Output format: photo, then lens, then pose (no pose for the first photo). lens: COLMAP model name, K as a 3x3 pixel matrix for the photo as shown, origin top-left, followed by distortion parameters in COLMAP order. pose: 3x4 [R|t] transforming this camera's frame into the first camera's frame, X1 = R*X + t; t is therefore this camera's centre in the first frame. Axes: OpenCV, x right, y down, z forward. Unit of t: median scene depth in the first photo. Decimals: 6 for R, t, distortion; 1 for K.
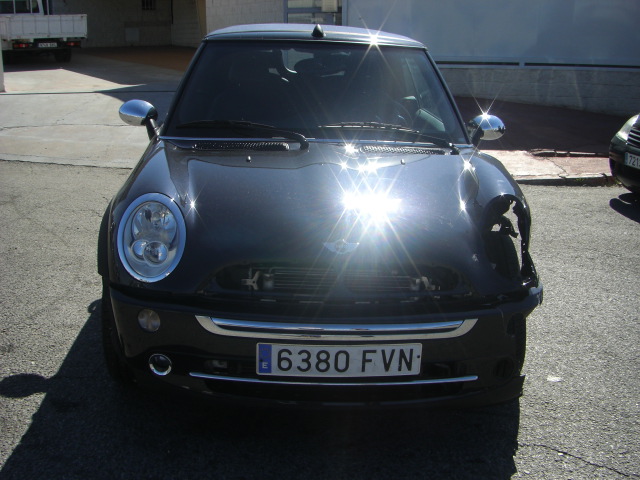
lens RADIAL K [[722.2, 0, 320.0], [0, 722.2, 240.0], [0, 0, 1]] dist [-0.165506, 0.076910]
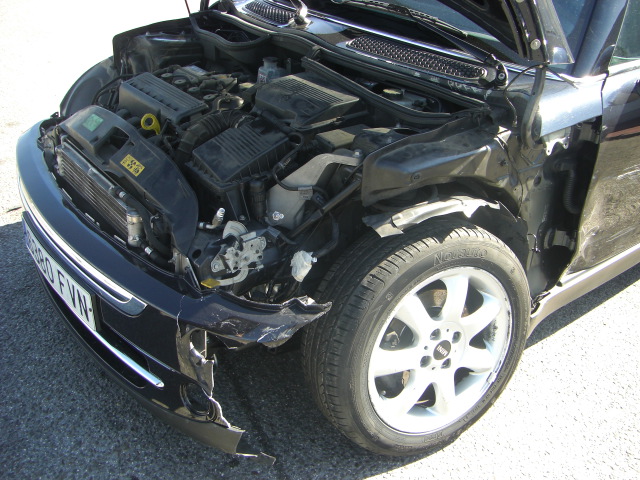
lens RADIAL K [[722.2, 0, 320.0], [0, 722.2, 240.0], [0, 0, 1]] dist [-0.165506, 0.076910]
pose [[0.561721, 0.386996, -0.731234, 0.792199], [-0.248776, 0.921957, 0.296827, -0.187271], [0.789037, 0.015179, 0.614158, 0.734015]]
